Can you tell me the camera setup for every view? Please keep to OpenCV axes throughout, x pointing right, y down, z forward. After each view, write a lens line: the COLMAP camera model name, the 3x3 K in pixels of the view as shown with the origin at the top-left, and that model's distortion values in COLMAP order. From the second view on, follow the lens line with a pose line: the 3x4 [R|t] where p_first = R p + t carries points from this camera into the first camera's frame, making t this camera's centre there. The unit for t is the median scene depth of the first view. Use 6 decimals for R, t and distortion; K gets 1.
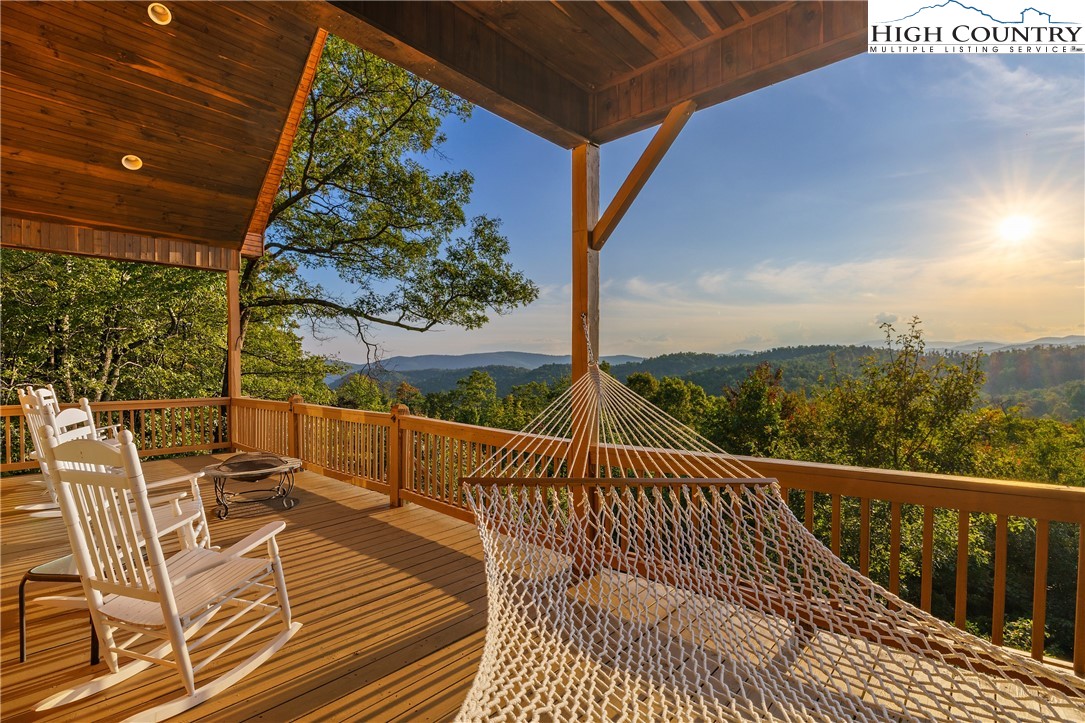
lens RADIAL K [[537.3, 0, 545.4], [0, 537.3, 361.1], [0, 0, 1]] dist [-0.008765, 0.003403]
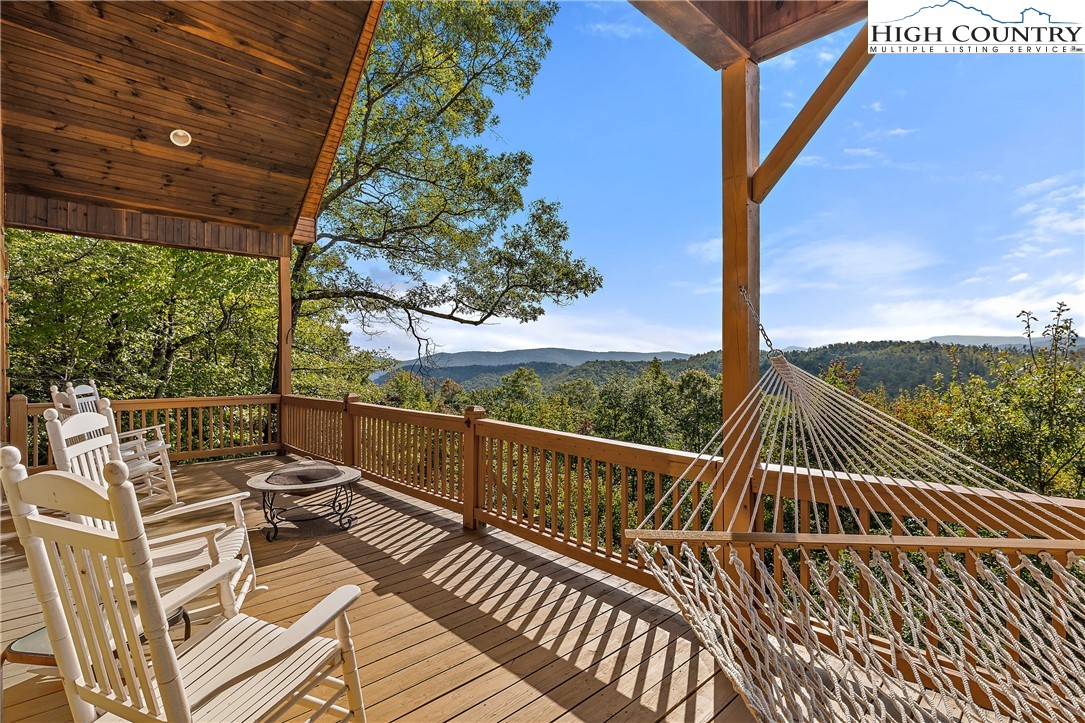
lens RADIAL K [[537.3, 0, 534.4], [0, 537.3, 348.5], [0, 0, 1]] dist [-0.008765, 0.003403]
pose [[0.996126, -0.001095, -0.087926, -0.086885], [-0.000409, 0.999854, -0.017089, 0.004448], [0.087932, 0.017058, 0.995980, 0.142406]]
